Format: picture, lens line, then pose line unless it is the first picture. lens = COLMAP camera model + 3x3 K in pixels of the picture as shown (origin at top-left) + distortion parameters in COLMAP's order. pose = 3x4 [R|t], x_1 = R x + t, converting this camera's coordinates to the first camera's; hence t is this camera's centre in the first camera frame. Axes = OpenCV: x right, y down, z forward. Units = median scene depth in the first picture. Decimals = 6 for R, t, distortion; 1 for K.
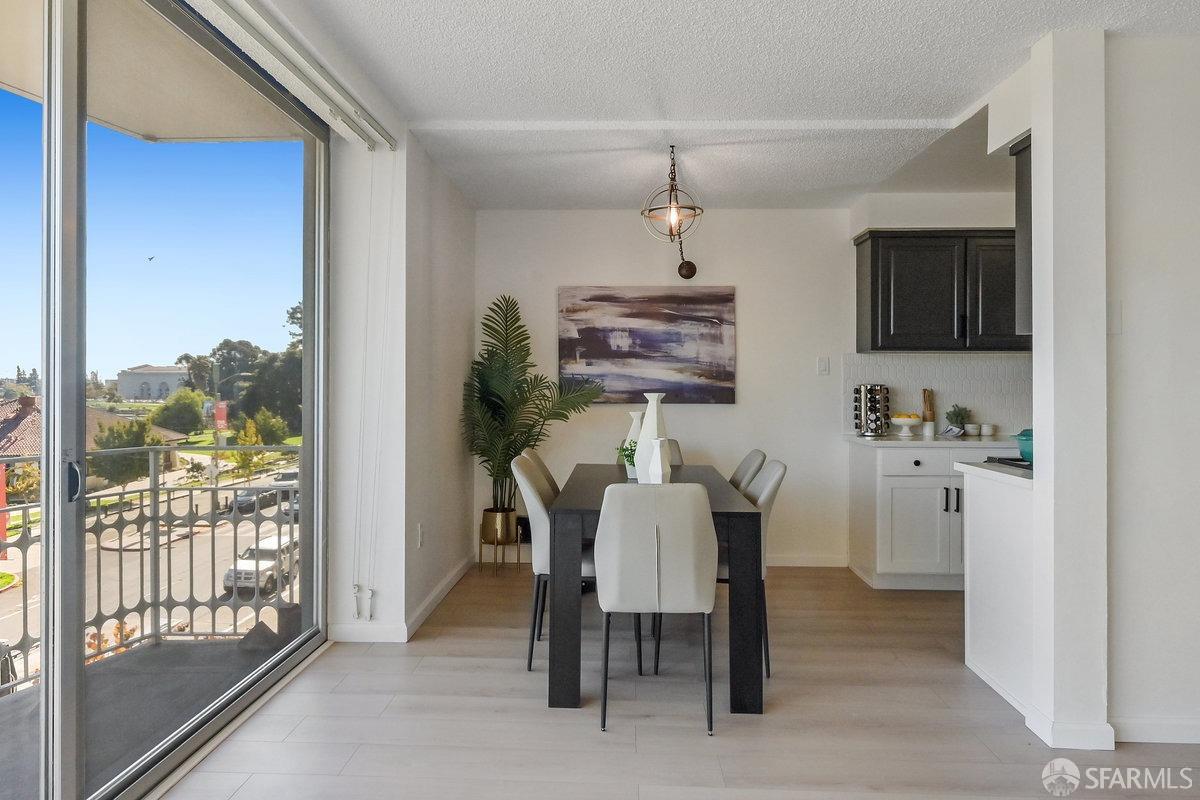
lens RADIAL K [[742.9, 0, 600.0], [0, 742.9, 400.0], [0, 0, 1]] dist [-0.017292, 0.002204]
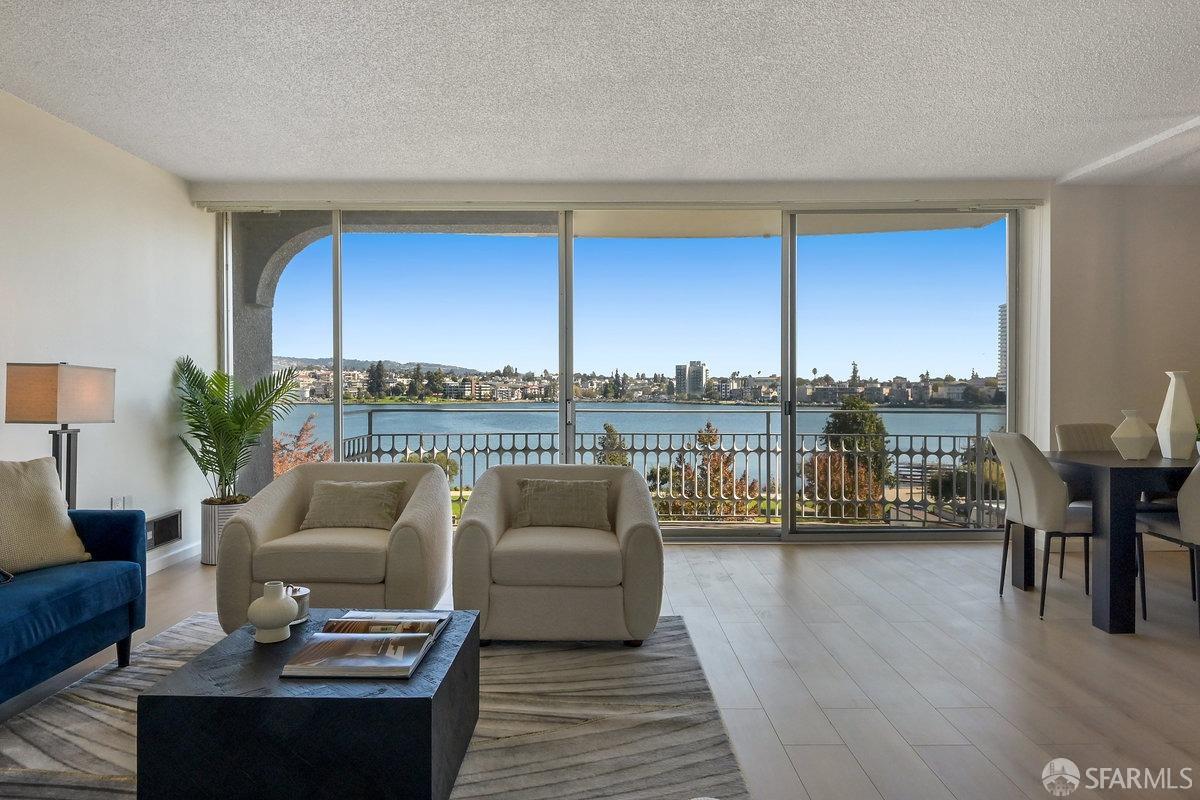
lens RADIAL K [[742.9, 0, 600.0], [0, 742.9, 400.0], [0, 0, 1]] dist [-0.017292, 0.002204]
pose [[0.031504, 0.001319, -0.999503, 1.073064], [0.000142, 0.999999, 0.001324, 0.029140], [0.999504, -0.000183, 0.031504, 0.088494]]
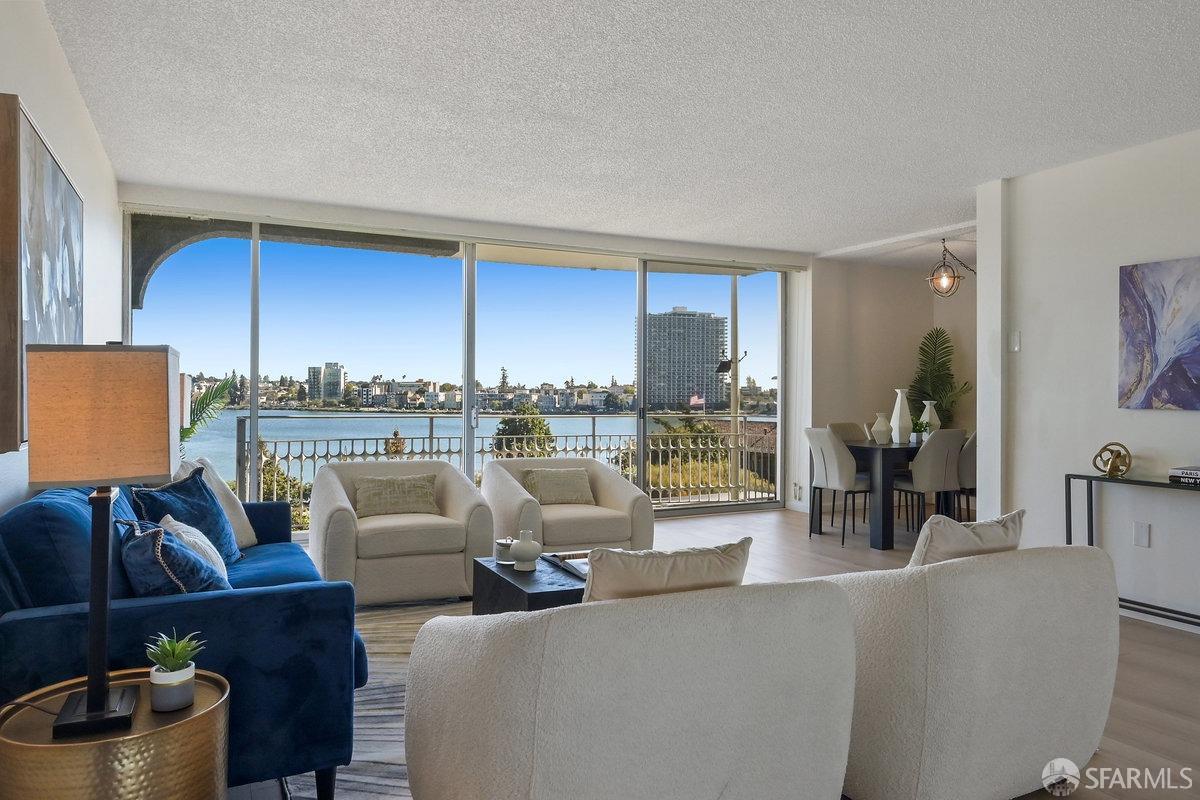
lens RADIAL K [[794.2, 0, 600.0], [0, 794.2, 400.0], [0, 0, 1]] dist [-0.004841, -0.000111]
pose [[0.463889, -0.005958, -0.885873, 1.341510], [-0.000559, 0.999975, -0.007018, 0.028082], [0.885893, 0.003751, 0.463874, -0.508775]]
